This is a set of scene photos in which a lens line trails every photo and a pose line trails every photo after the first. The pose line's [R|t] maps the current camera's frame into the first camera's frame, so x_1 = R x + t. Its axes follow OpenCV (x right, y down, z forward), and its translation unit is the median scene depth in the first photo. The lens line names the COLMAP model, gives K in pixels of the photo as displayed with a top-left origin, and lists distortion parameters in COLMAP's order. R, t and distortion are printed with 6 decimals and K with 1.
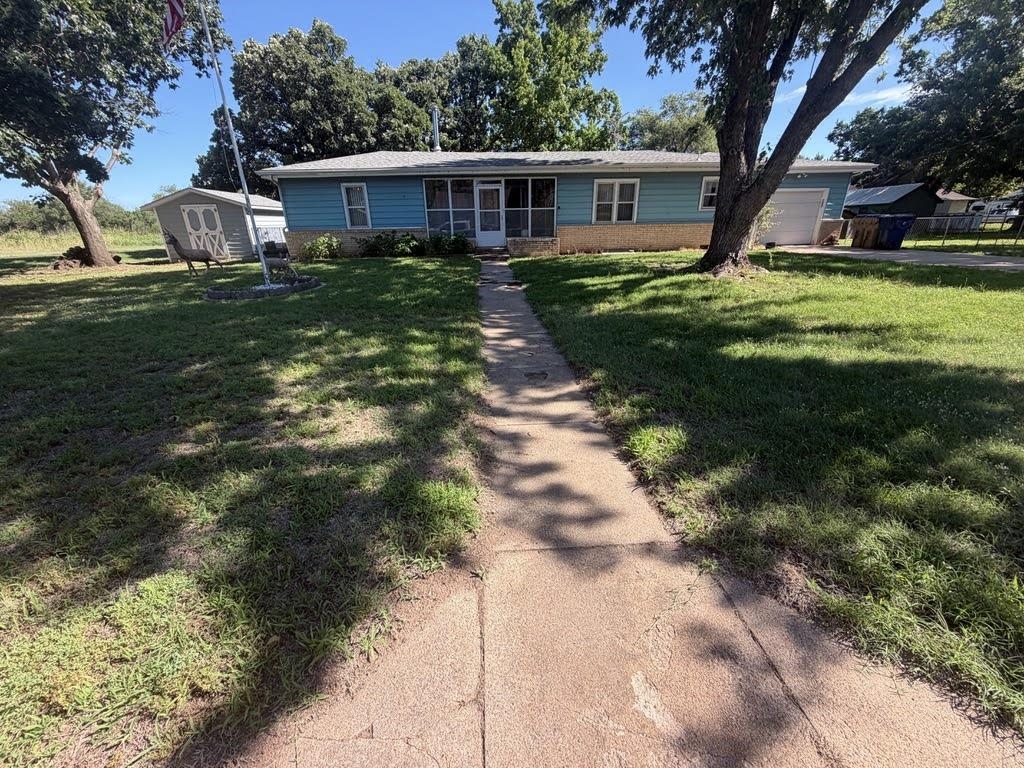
lens RADIAL K [[409.3, 0, 511.4], [0, 409.3, 385.0], [0, 0, 1]] dist [0.000007, -0.000368]
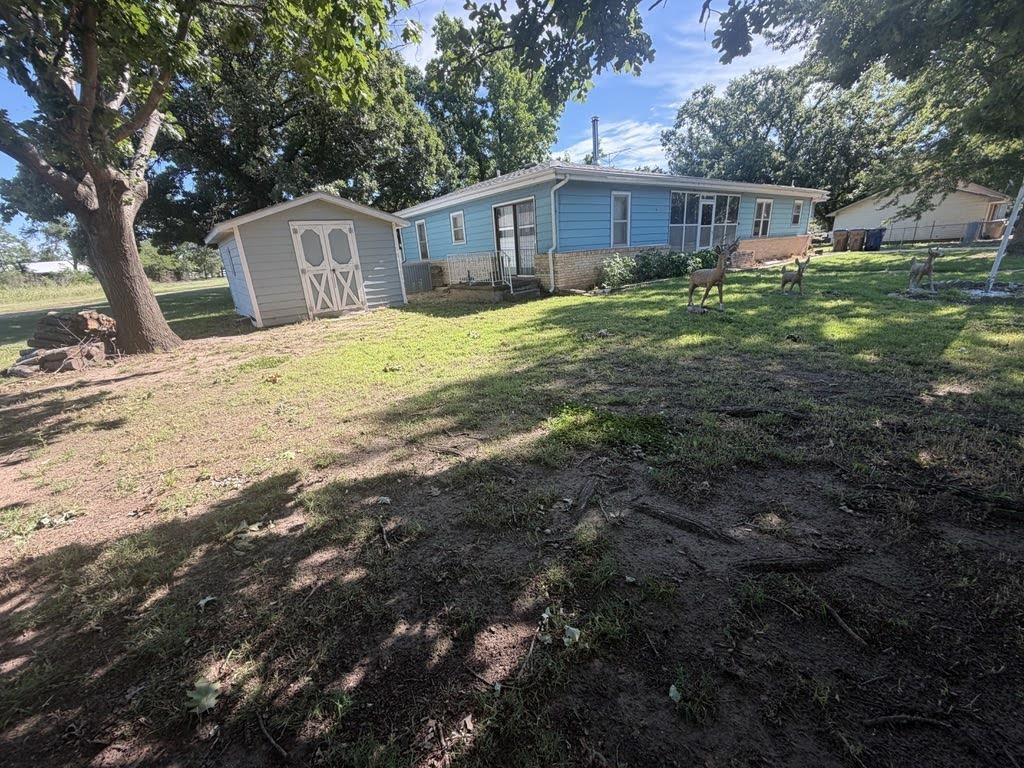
lens RADIAL K [[409.3, 0, 513.4], [0, 409.3, 384.5], [0, 0, 1]] dist [0.000007, -0.000368]
pose [[0.814521, -0.208925, 0.541207, -0.888565], [0.253184, 0.967388, -0.007597, -0.143946], [-0.521971, 0.143213, 0.840855, 0.402764]]
